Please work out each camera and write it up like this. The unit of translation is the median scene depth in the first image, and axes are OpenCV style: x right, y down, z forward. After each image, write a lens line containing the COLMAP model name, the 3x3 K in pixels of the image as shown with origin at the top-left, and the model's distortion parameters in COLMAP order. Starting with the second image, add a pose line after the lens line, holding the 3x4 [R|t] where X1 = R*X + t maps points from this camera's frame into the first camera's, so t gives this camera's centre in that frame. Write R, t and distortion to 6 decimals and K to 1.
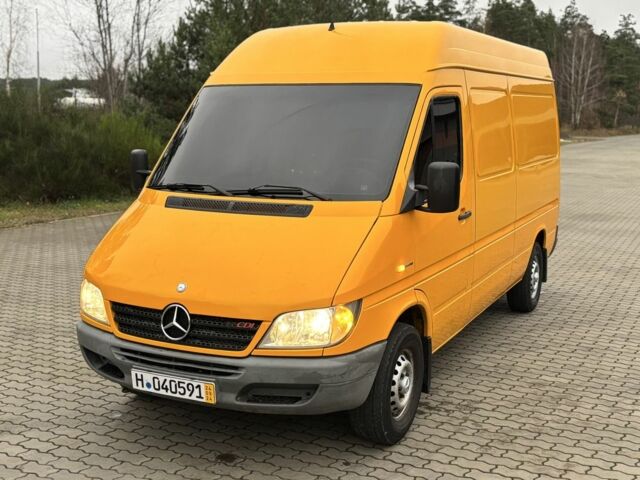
lens RADIAL K [[800.6, 0, 320.0], [0, 800.6, 240.0], [0, 0, 1]] dist [0.174057, -0.541248]
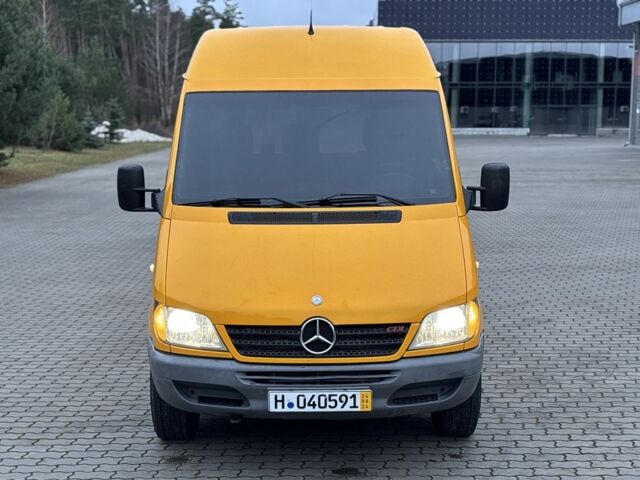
lens RADIAL K [[1022.6, 0, 320.0], [0, 1022.6, 240.0], [0, 0, 1]] dist [0.124718, -0.252308]
pose [[0.888540, -0.072932, 0.452966, -0.723881], [0.084831, 0.996377, -0.005978, -0.006990], [-0.450889, 0.043737, 0.891508, -0.119319]]
